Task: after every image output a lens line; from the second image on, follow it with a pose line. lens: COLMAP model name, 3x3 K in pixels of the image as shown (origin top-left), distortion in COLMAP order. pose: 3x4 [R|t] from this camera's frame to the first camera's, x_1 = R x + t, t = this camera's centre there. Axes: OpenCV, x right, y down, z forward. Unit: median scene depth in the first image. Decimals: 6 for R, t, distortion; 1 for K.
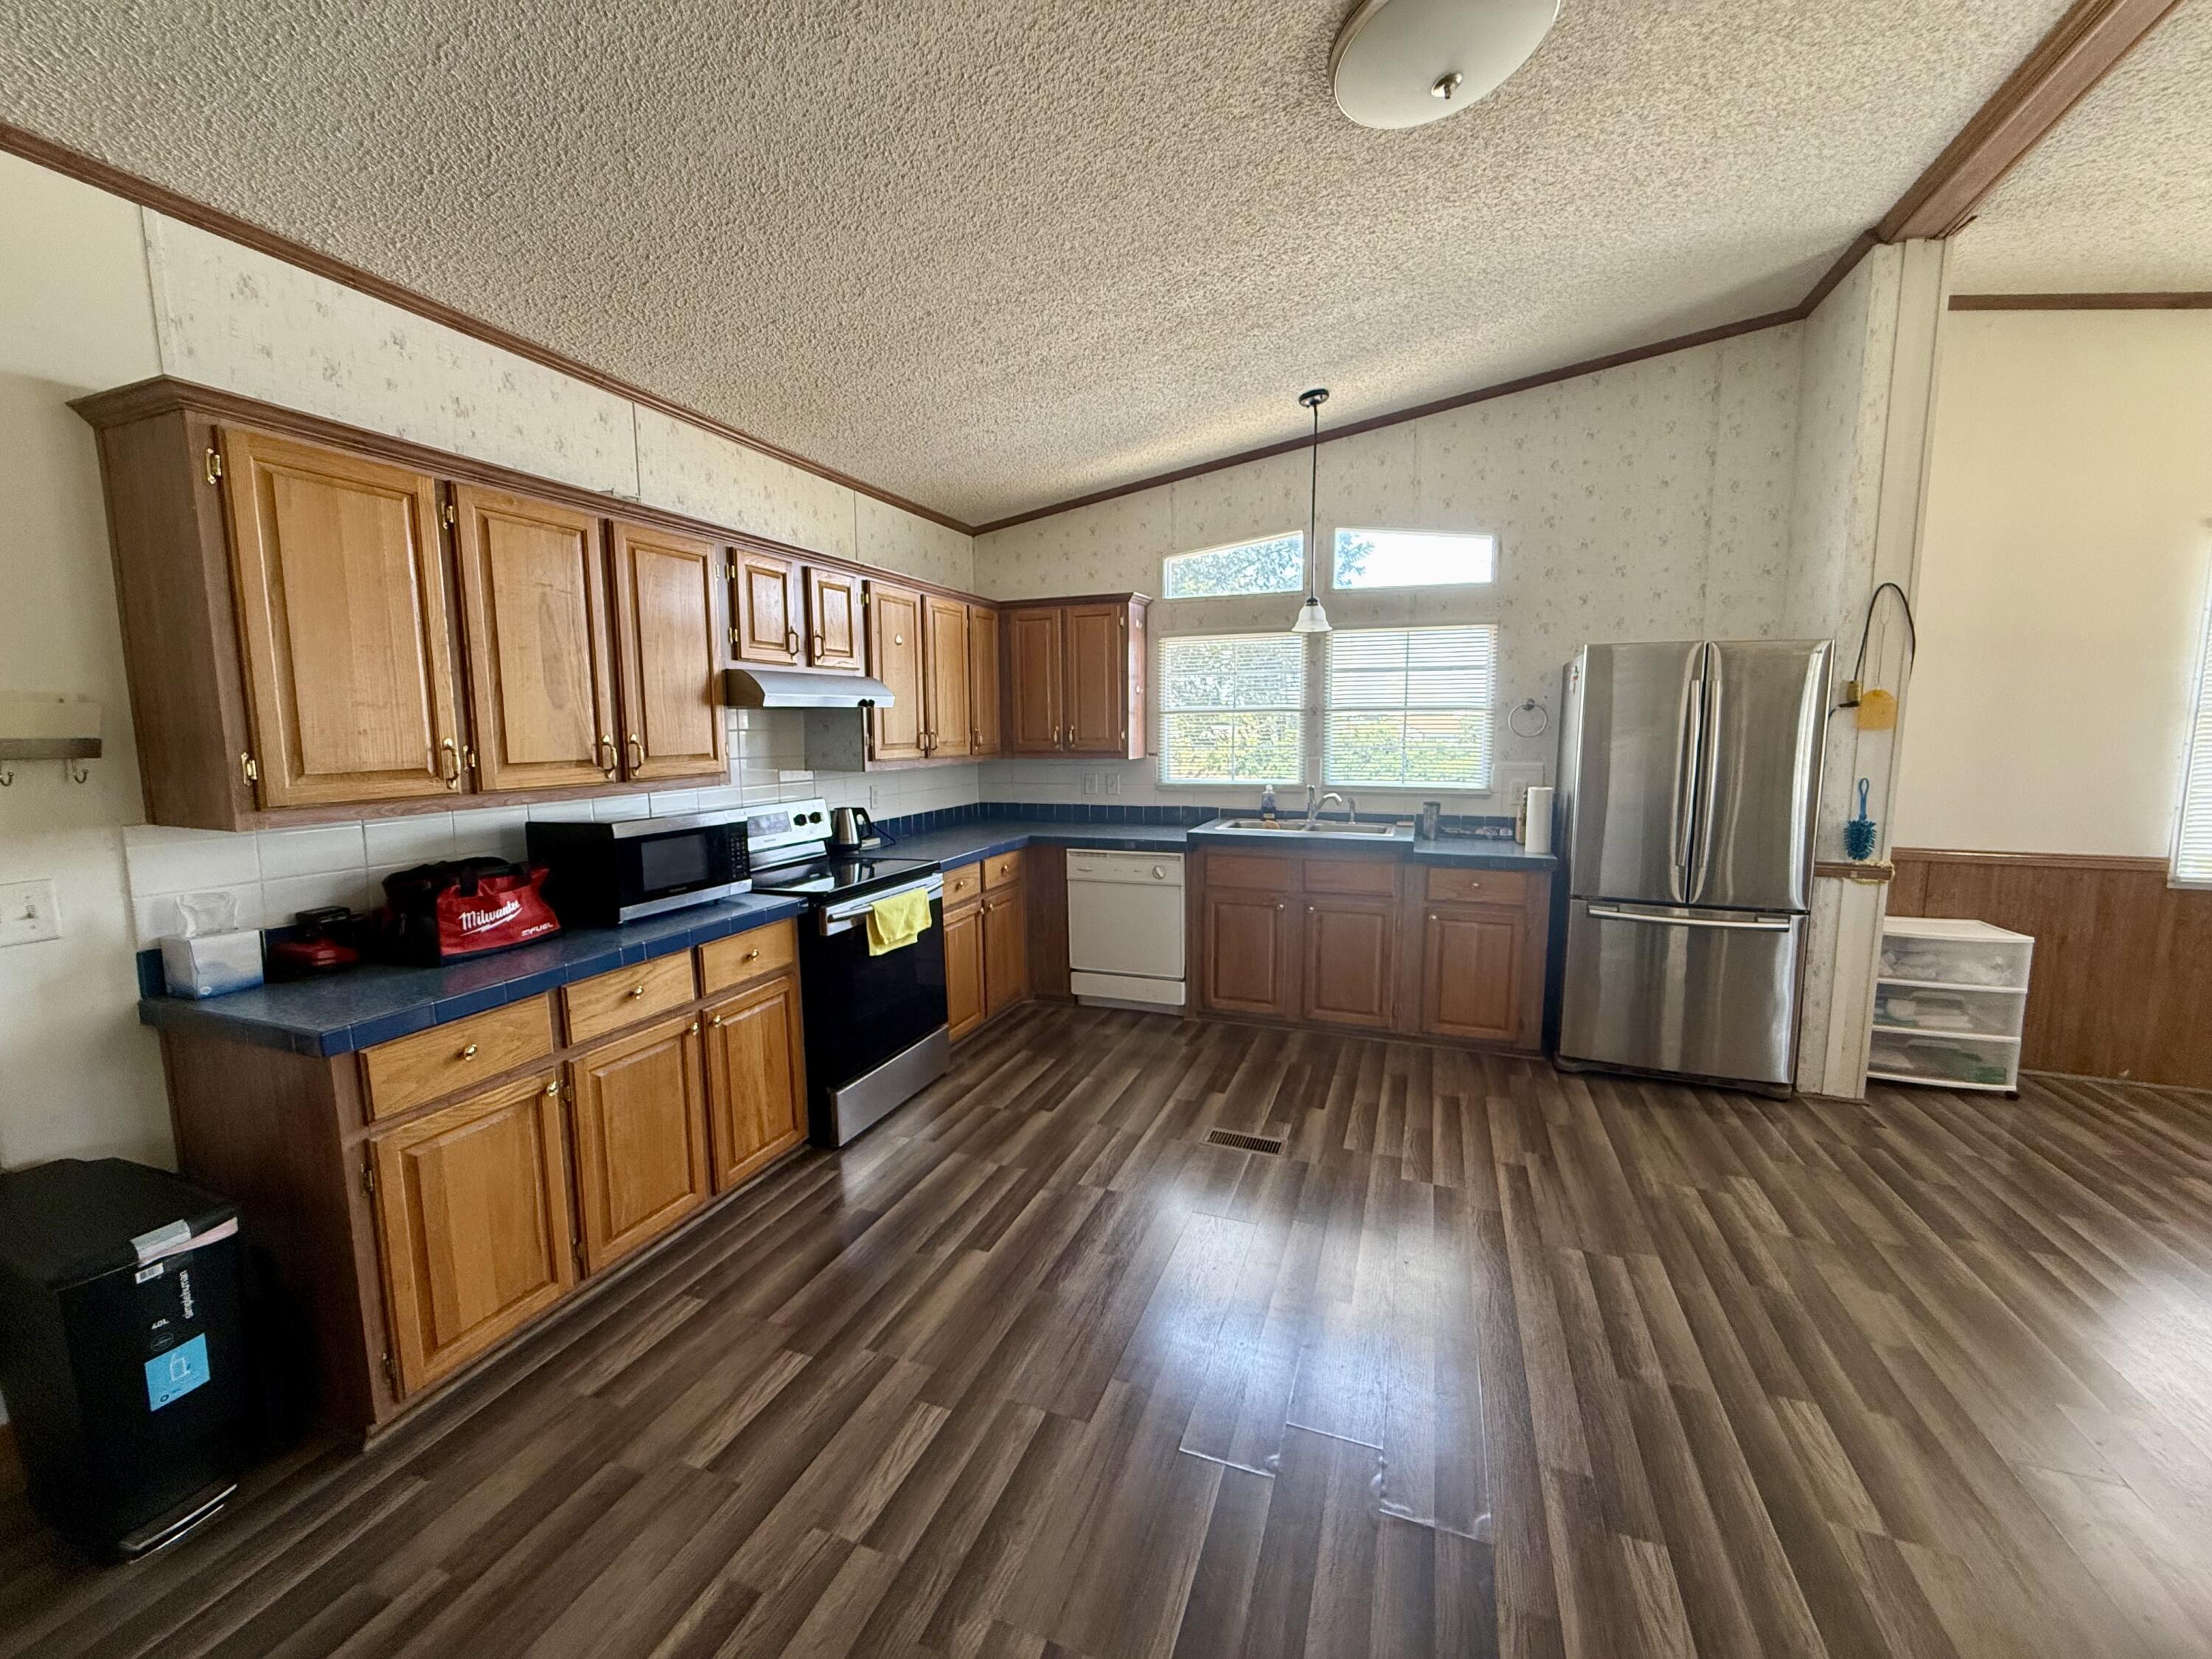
lens RADIAL K [[883.1, 0, 1104.6], [0, 883.1, 831.5], [0, 0, 1]] dist [-0.000969, 0.000100]
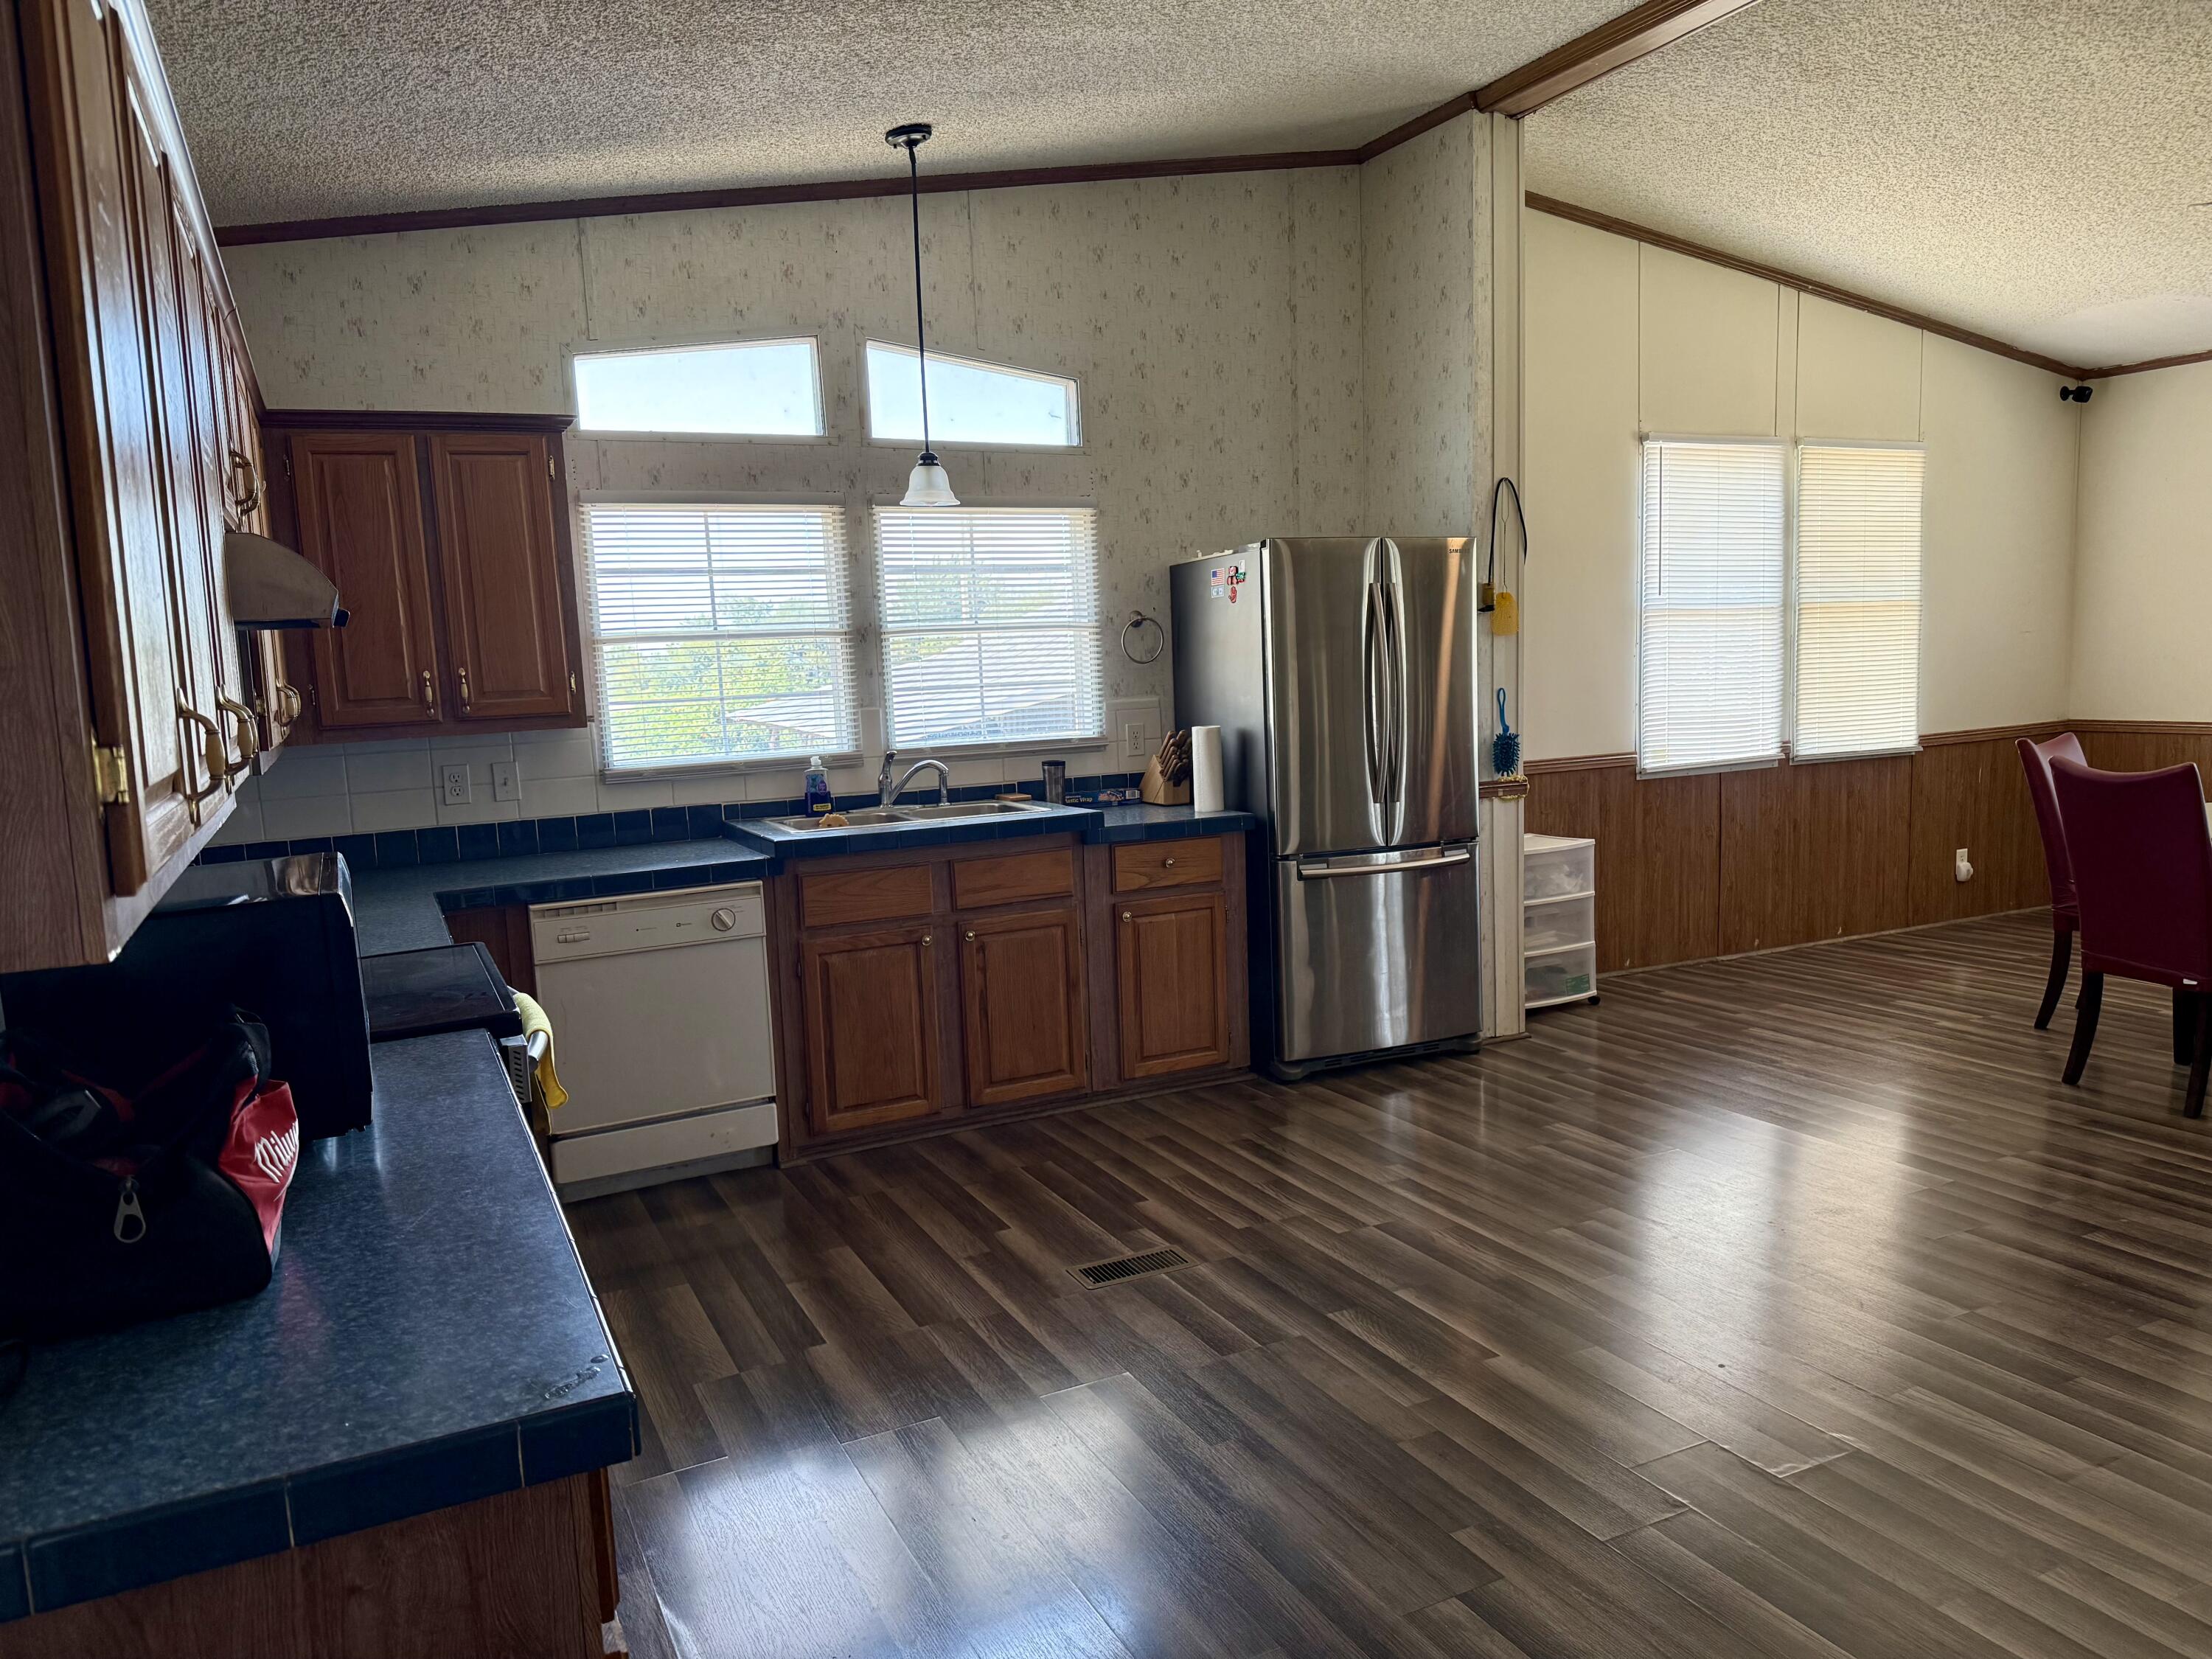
lens RADIAL K [[1546.2, 0, 1105.3], [0, 1546.2, 853.2], [0, 0, 1]] dist [0.061870, -0.089467]
pose [[0.689655, -0.117943, 0.714469, -0.578646], [0.125781, 0.991160, 0.042206, -0.008063], [-0.713130, 0.060760, 0.698393, 0.157197]]
